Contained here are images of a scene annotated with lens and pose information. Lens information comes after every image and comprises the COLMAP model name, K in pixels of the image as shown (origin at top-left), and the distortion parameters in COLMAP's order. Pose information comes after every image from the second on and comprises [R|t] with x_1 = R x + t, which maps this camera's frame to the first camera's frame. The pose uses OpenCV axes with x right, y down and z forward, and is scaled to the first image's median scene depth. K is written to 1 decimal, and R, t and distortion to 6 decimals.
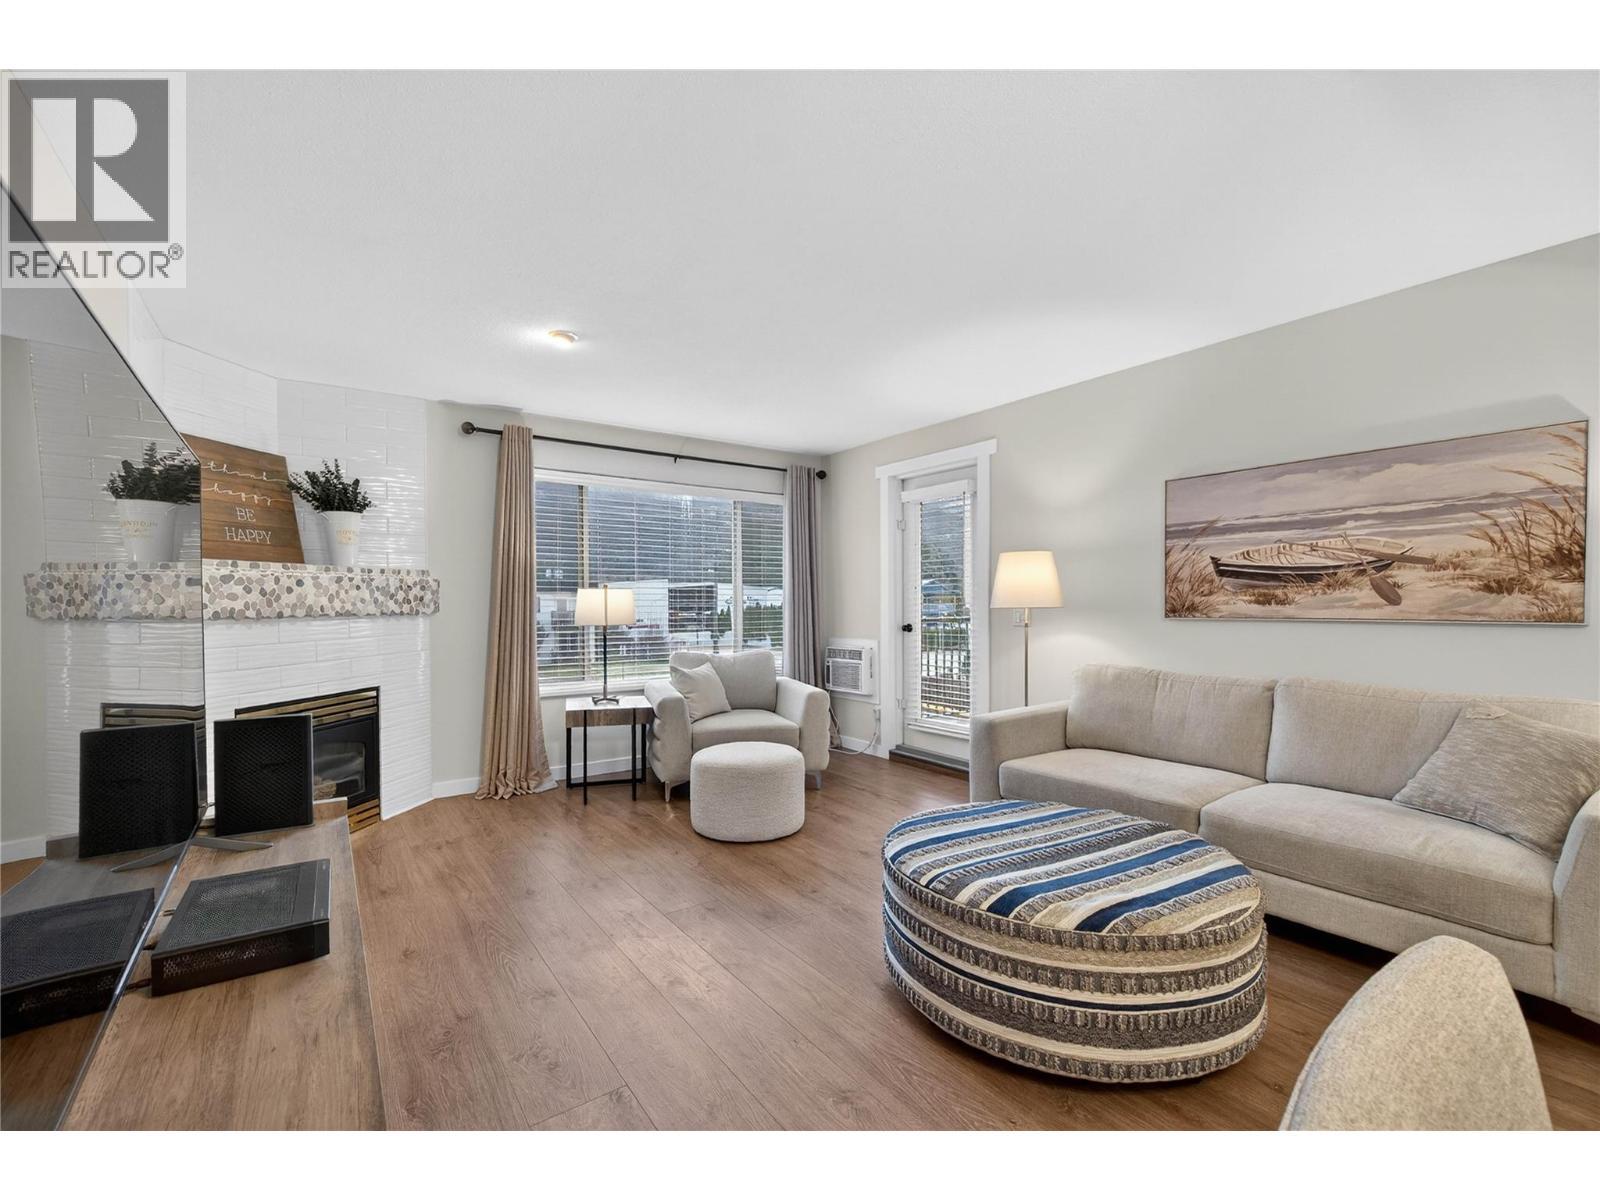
lens RADIAL K [[685.4, 0, 783.7], [0, 685.4, 618.5], [0, 0, 1]] dist [-0.000337, -0.001093]
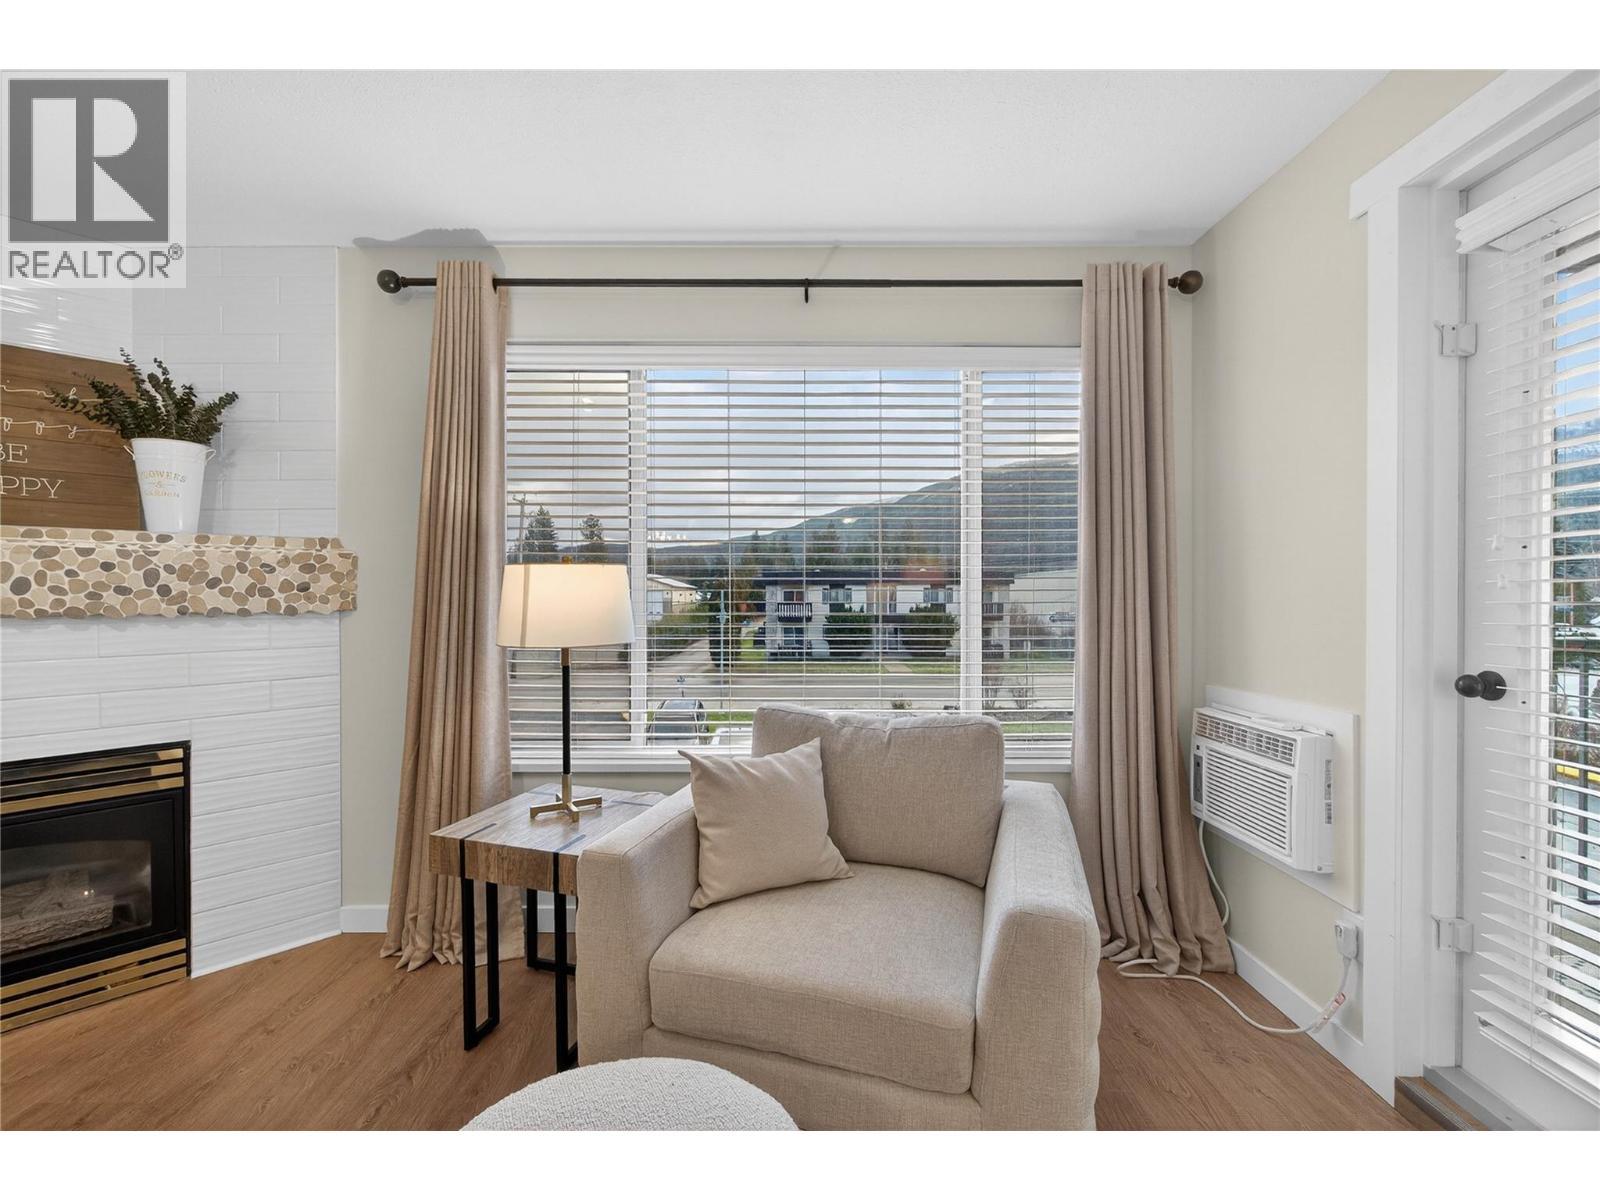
lens RADIAL K [[685.4, 0, 788.4], [0, 685.4, 600.1], [0, 0, 1]] dist [-0.000337, -0.001093]
pose [[0.822996, 0.009297, -0.567971, 0.154546], [-0.016742, 0.999829, -0.007894, -0.023675], [0.567801, 0.016006, 0.823010, 0.890781]]
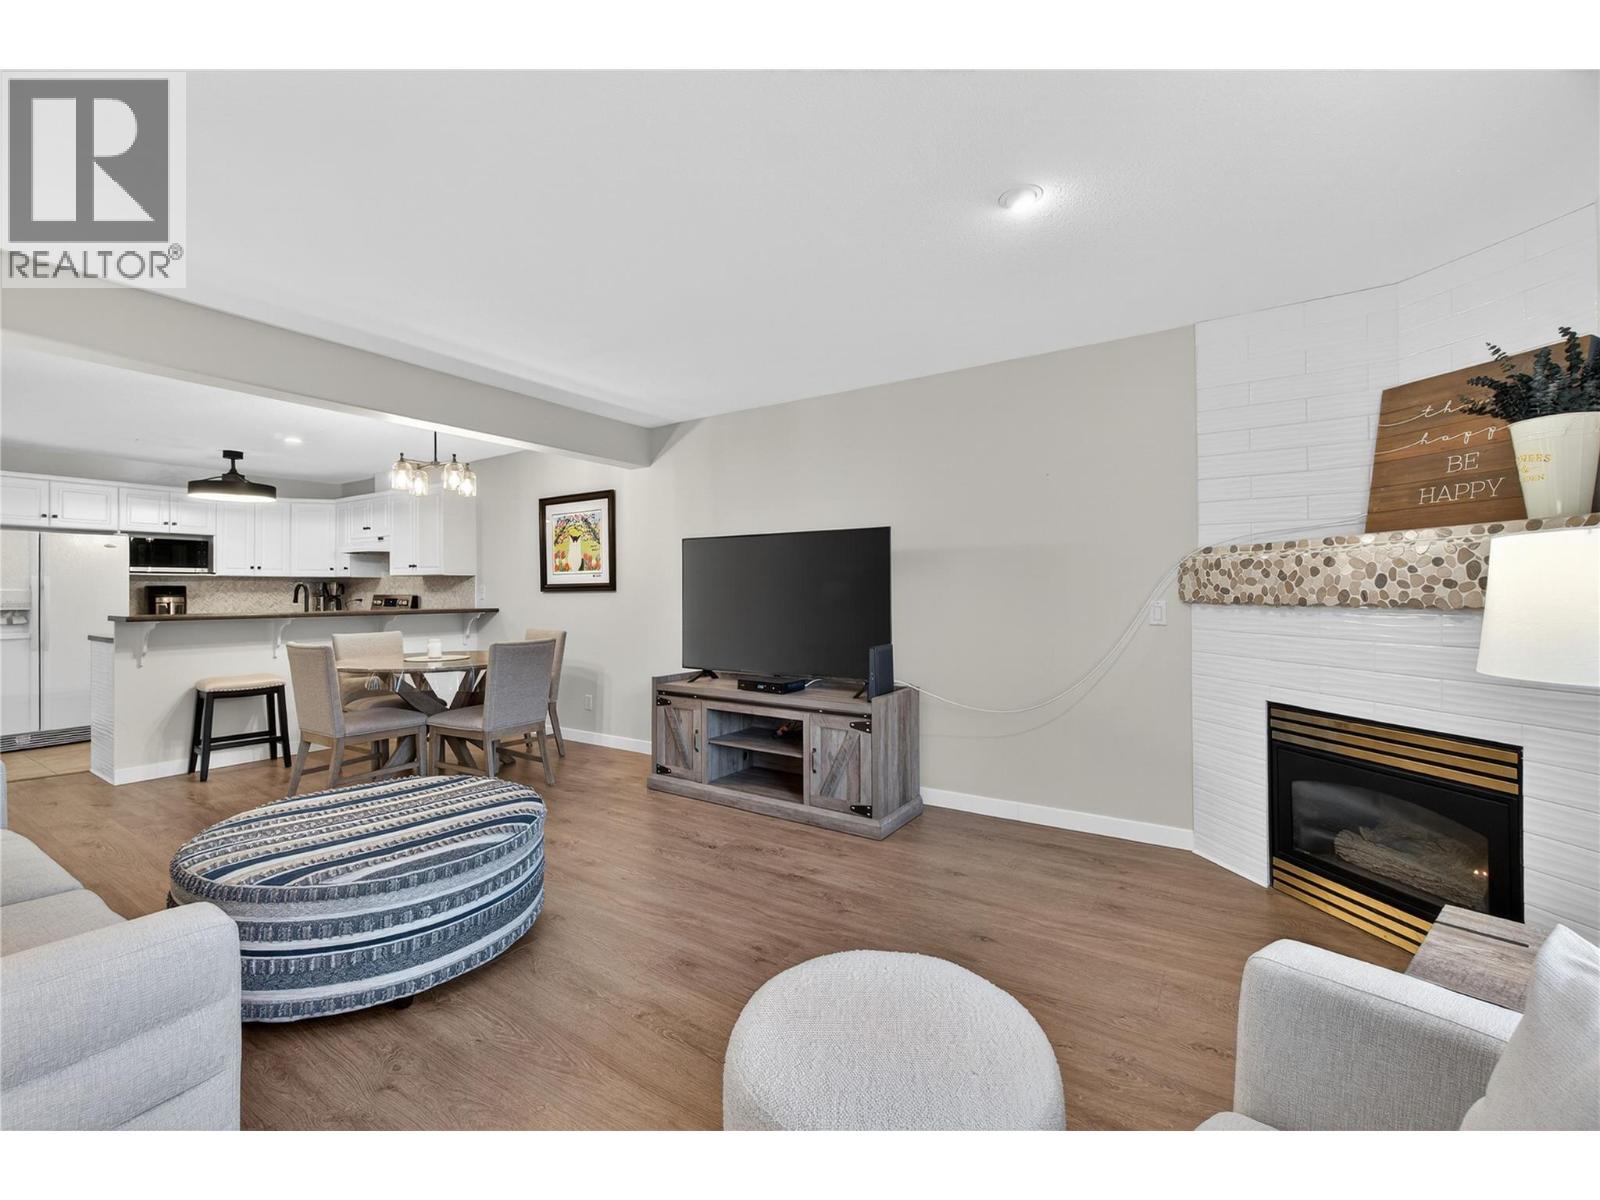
lens RADIAL K [[685.4, 0, 786.7], [0, 685.4, 587.3], [0, 0, 1]] dist [-0.000337, -0.001093]
pose [[-0.930610, 0.005552, -0.365970, 0.129954], [-0.000951, 0.999845, 0.017587, -0.033728], [0.366011, 0.016714, -0.930460, 1.400763]]
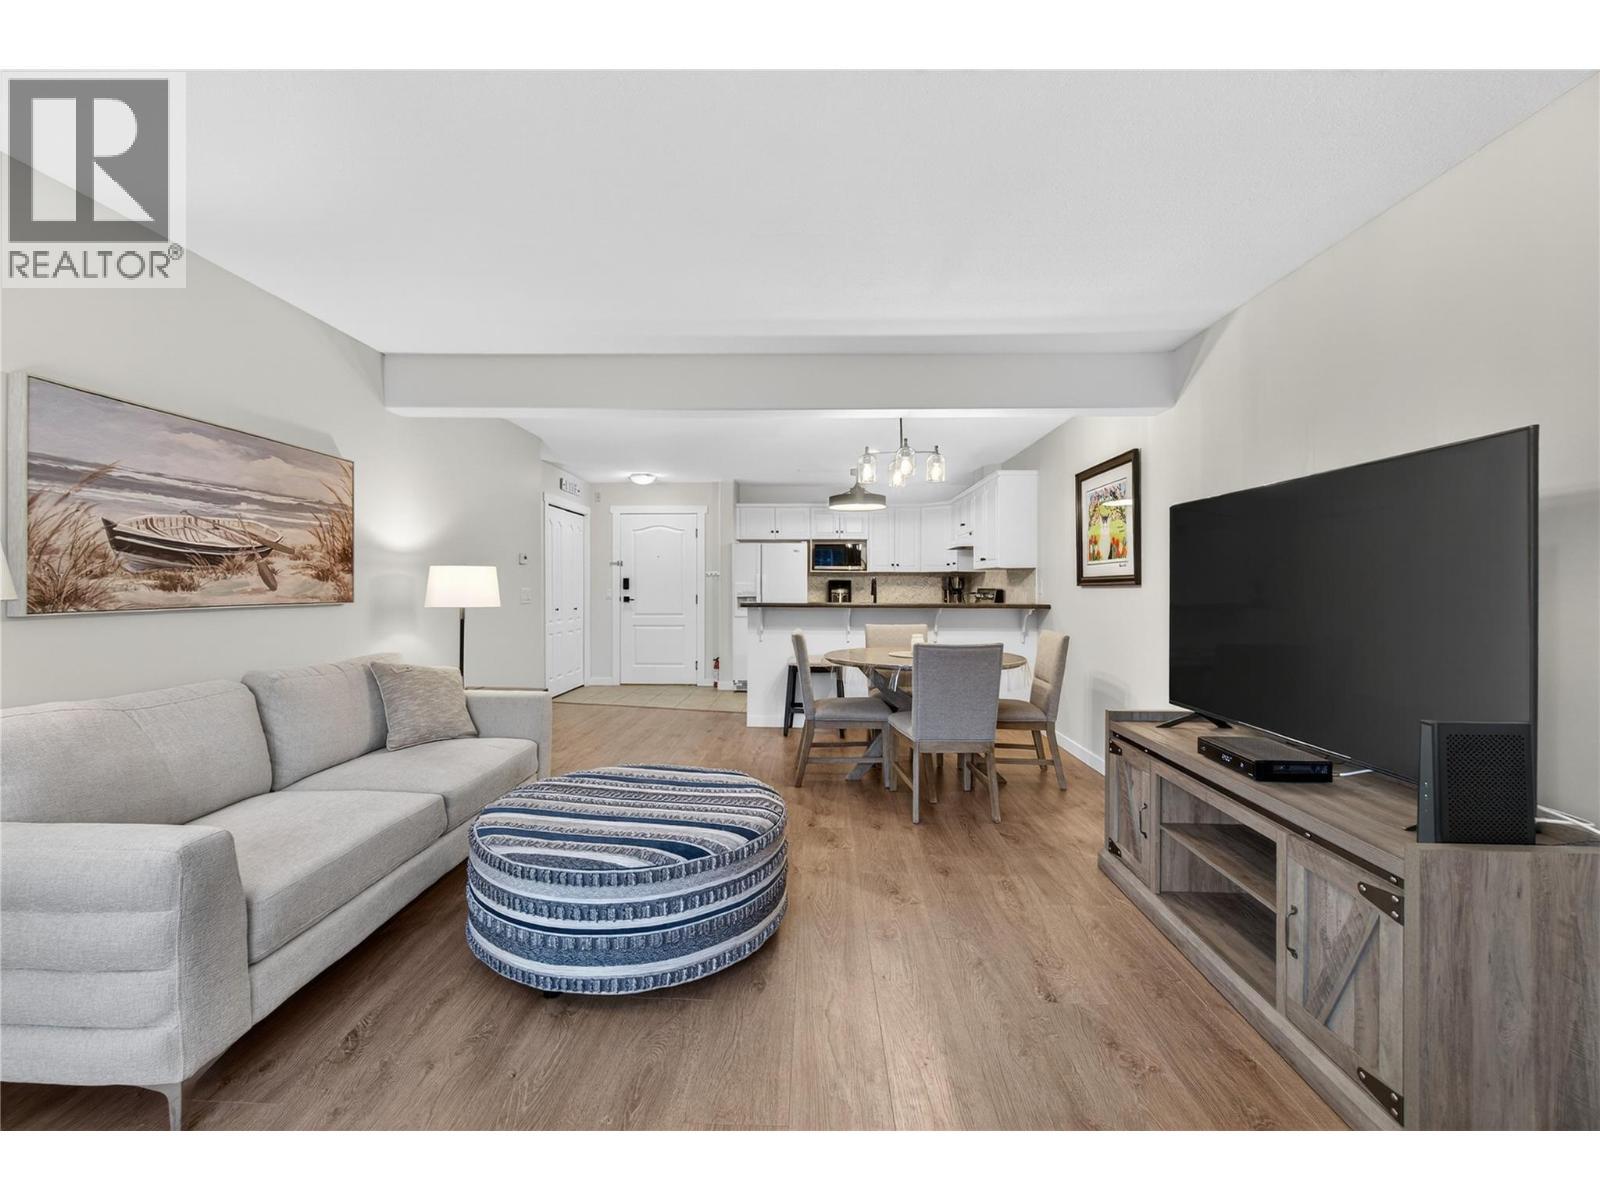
lens RADIAL K [[685.4, 0, 789.5], [0, 685.4, 588.7], [0, 0, 1]] dist [-0.000337, -0.001093]
pose [[-0.798349, 0.000083, 0.602195, -0.294965], [0.015470, 0.999673, 0.020373, -0.024903], [-0.601996, 0.025581, -0.798089, 1.083468]]
